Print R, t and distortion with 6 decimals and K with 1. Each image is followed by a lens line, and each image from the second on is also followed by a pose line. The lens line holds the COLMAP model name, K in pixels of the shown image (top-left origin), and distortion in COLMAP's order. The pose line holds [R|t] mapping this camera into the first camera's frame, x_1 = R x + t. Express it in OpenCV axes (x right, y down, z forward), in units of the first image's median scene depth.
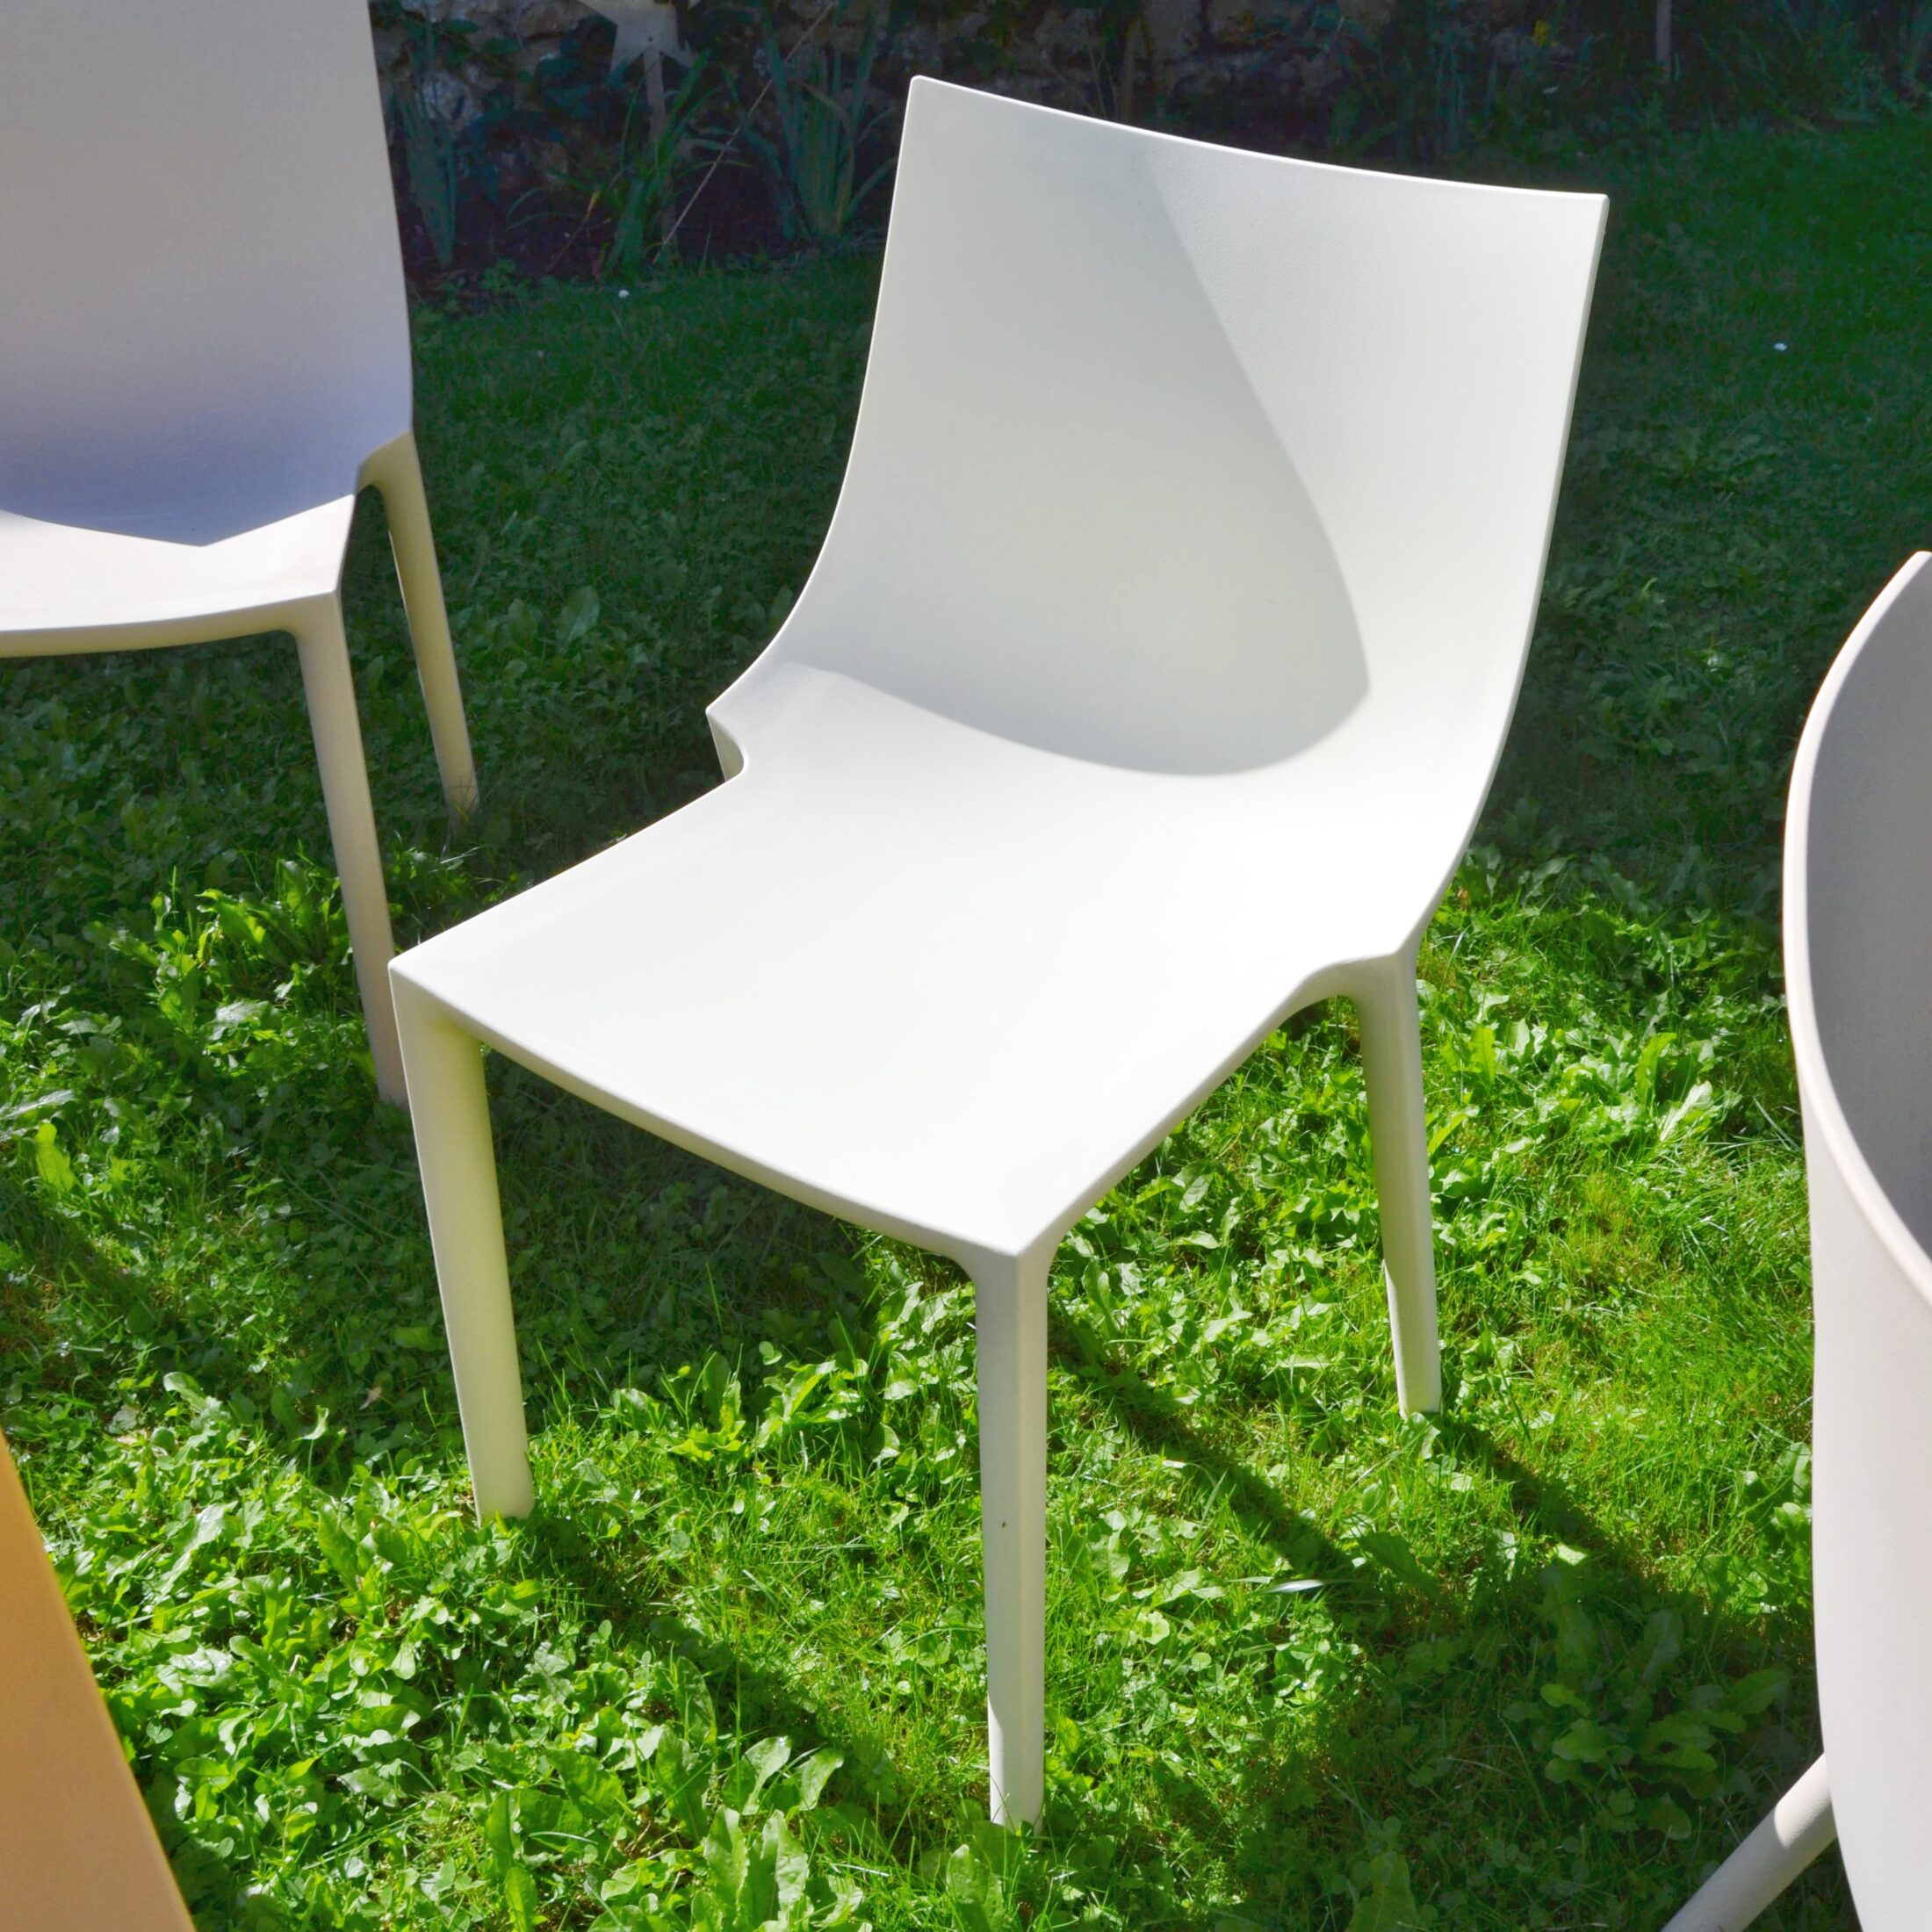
lens RADIAL K [[2311.5, 0, 1015.0], [0, 2311.5, 963.5], [0, 0, 1]] dist [-0.093588, 0.036449]
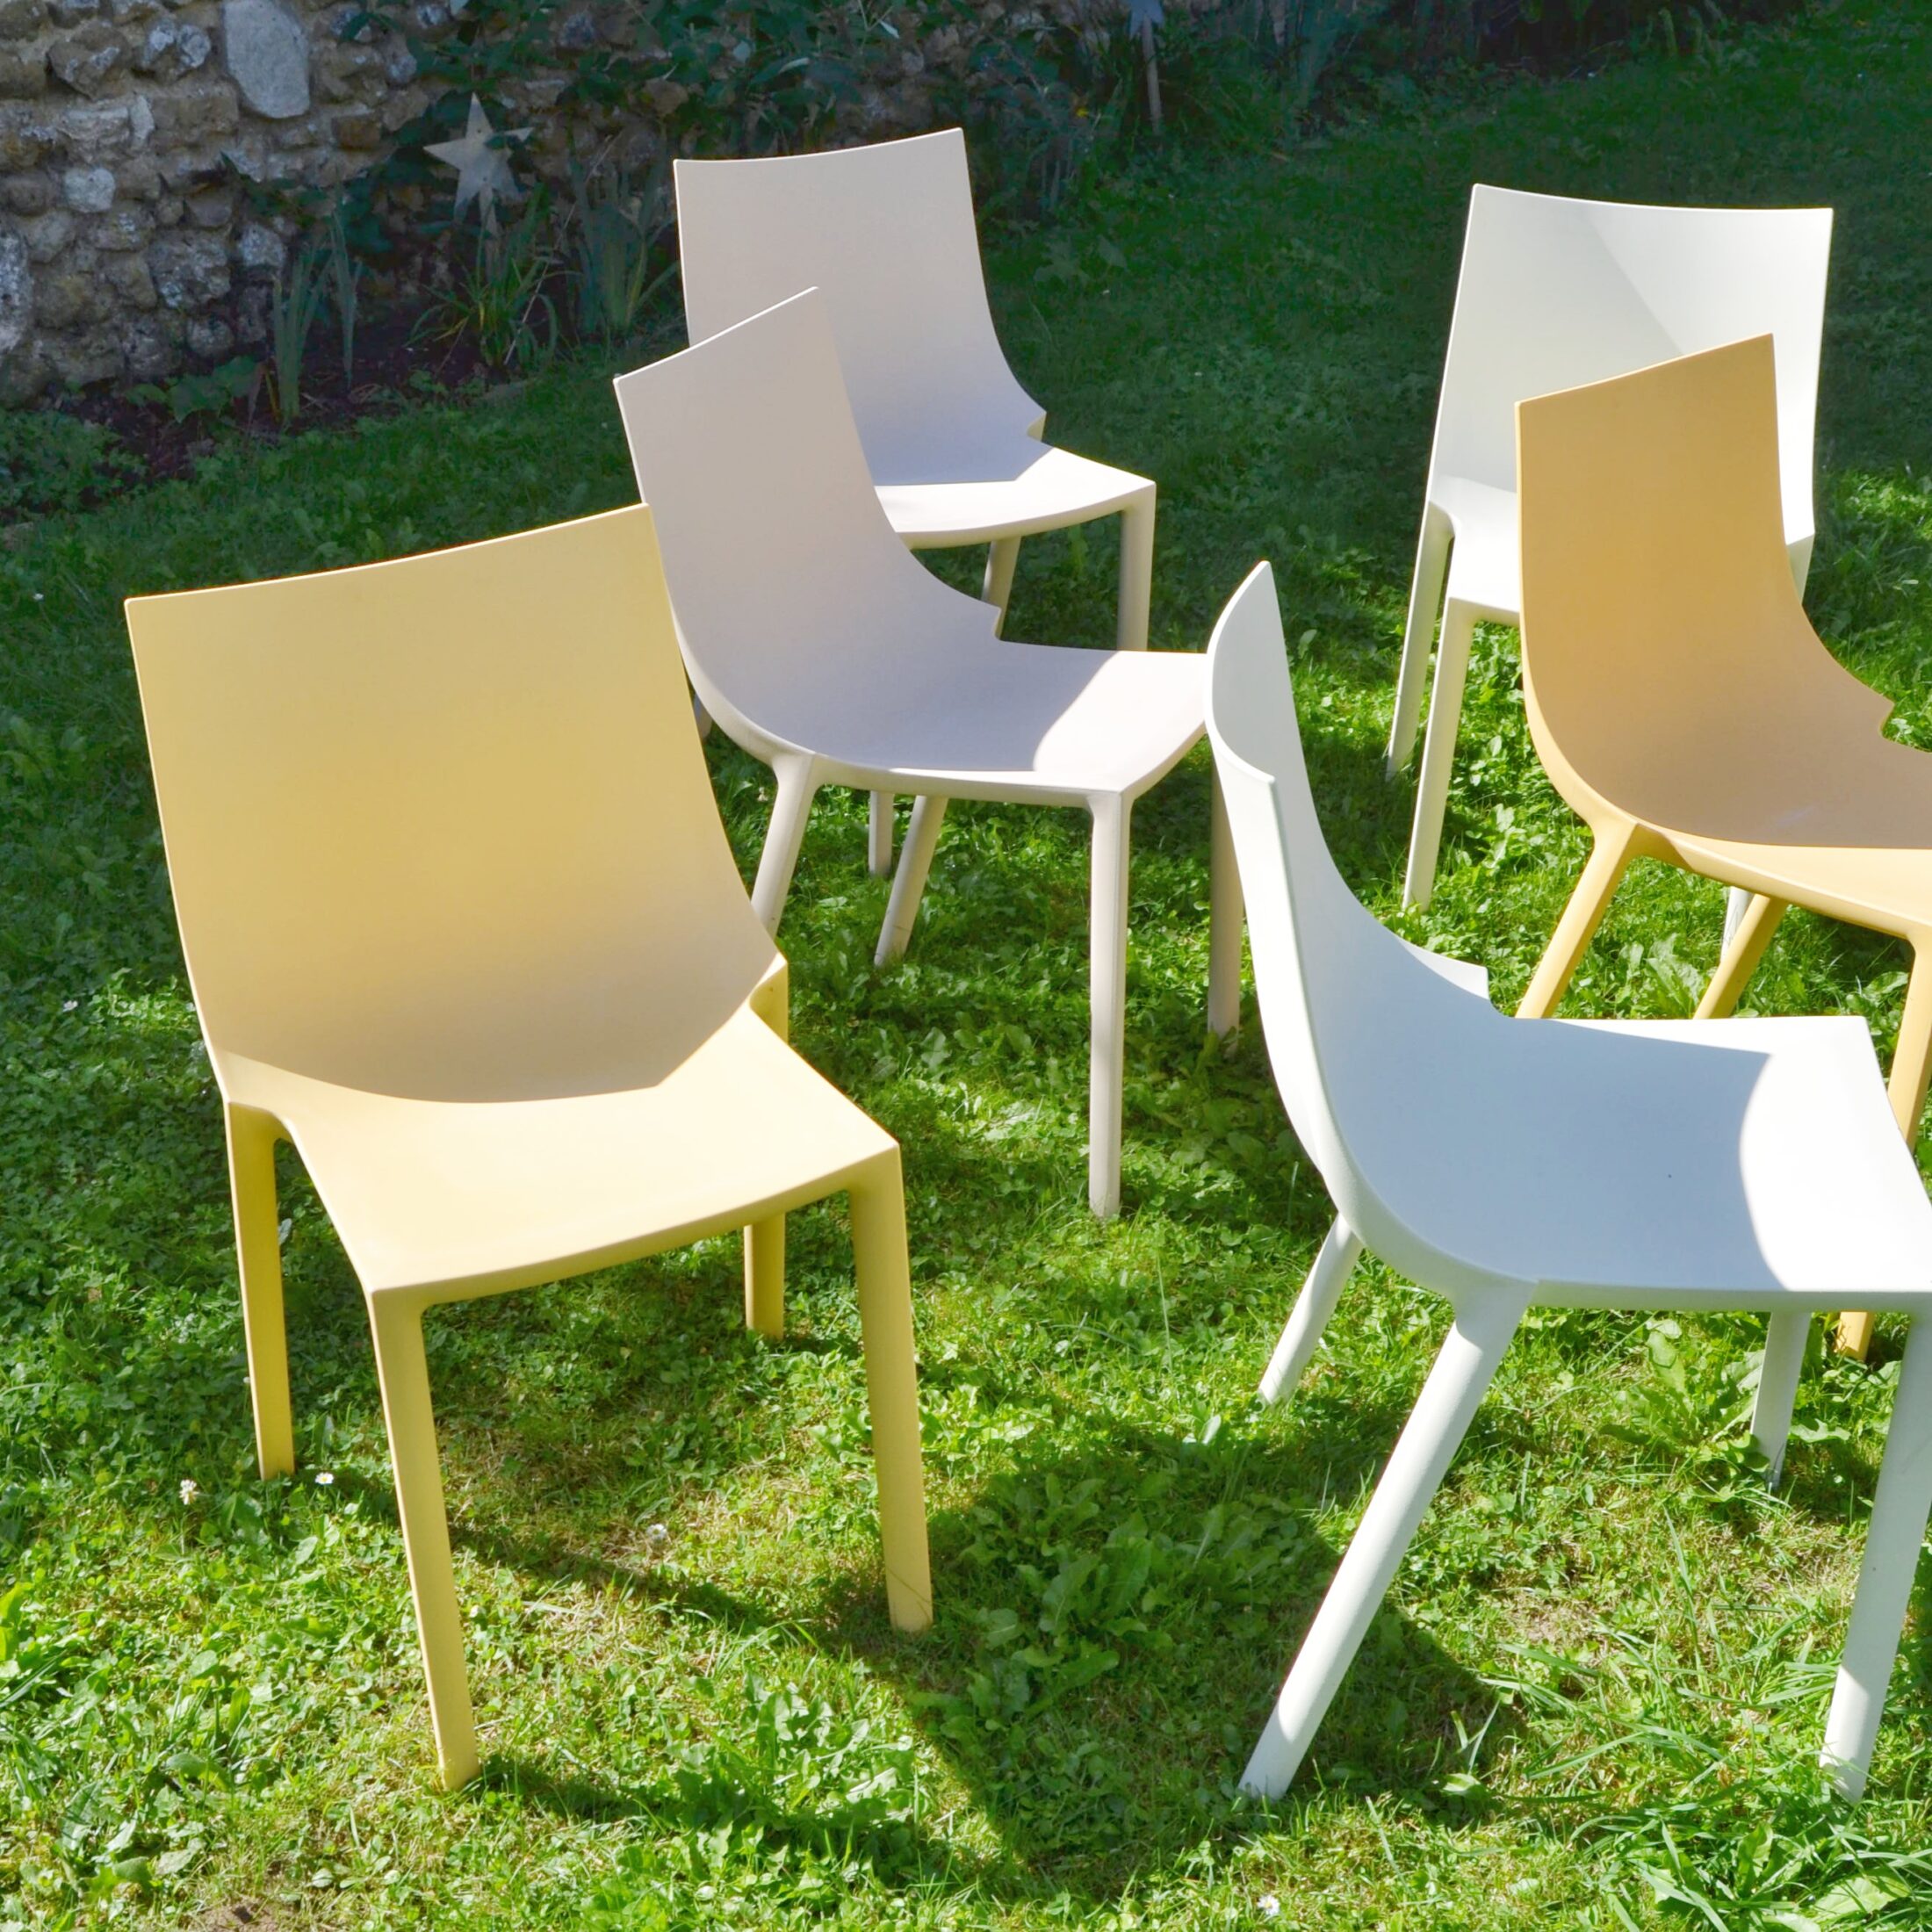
lens RADIAL K [[2634.1, 0, 824.5], [0, 2634.1, 1030.1], [0, 0, 1]] dist [-0.099335, 0.053594]
pose [[0.939308, -0.189756, 0.285822, -1.119027], [0.201998, 0.979290, -0.013688, 0.219457], [-0.277305, 0.070592, 0.958185, -0.820752]]
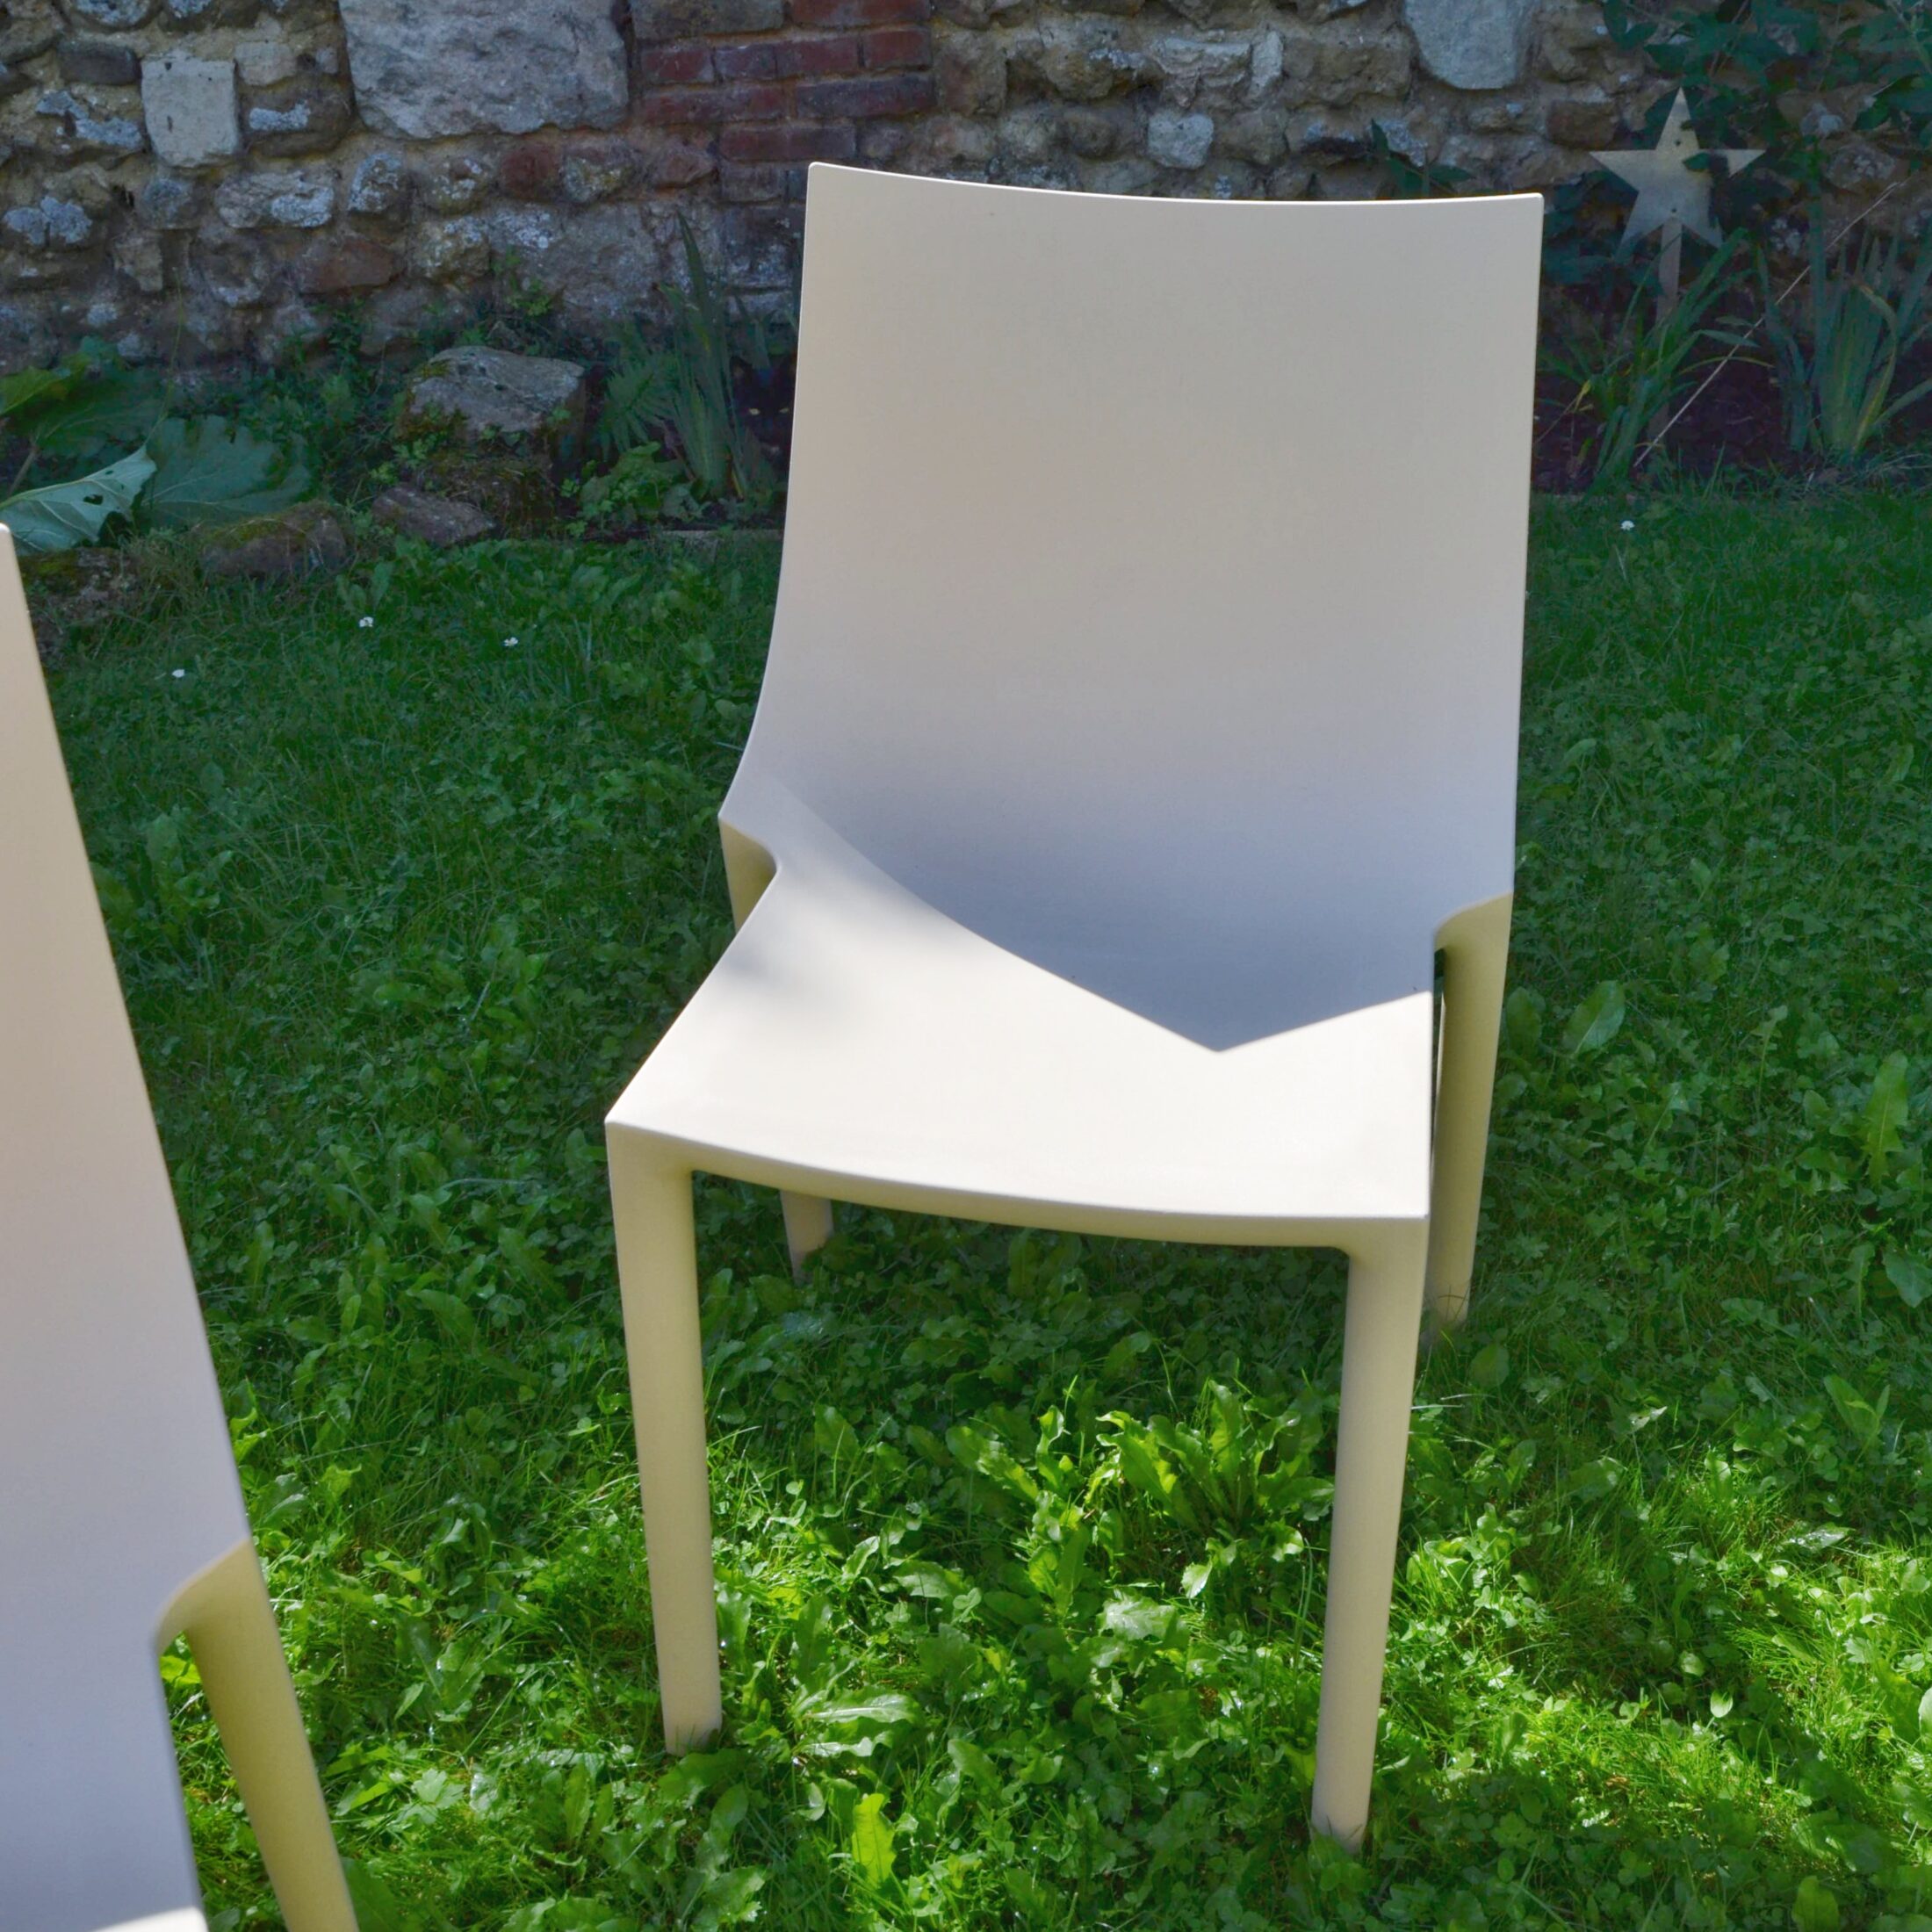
lens RADIAL K [[2332.3, 0, 996.4], [0, 2332.3, 884.4], [0, 0, 1]] dist [-0.101087, 0.044102]
pose [[0.934270, 0.150105, -0.323432, -0.191280], [-0.170157, 0.984814, -0.034465, -0.193838], [0.313347, 0.087234, 0.945624, 0.285731]]
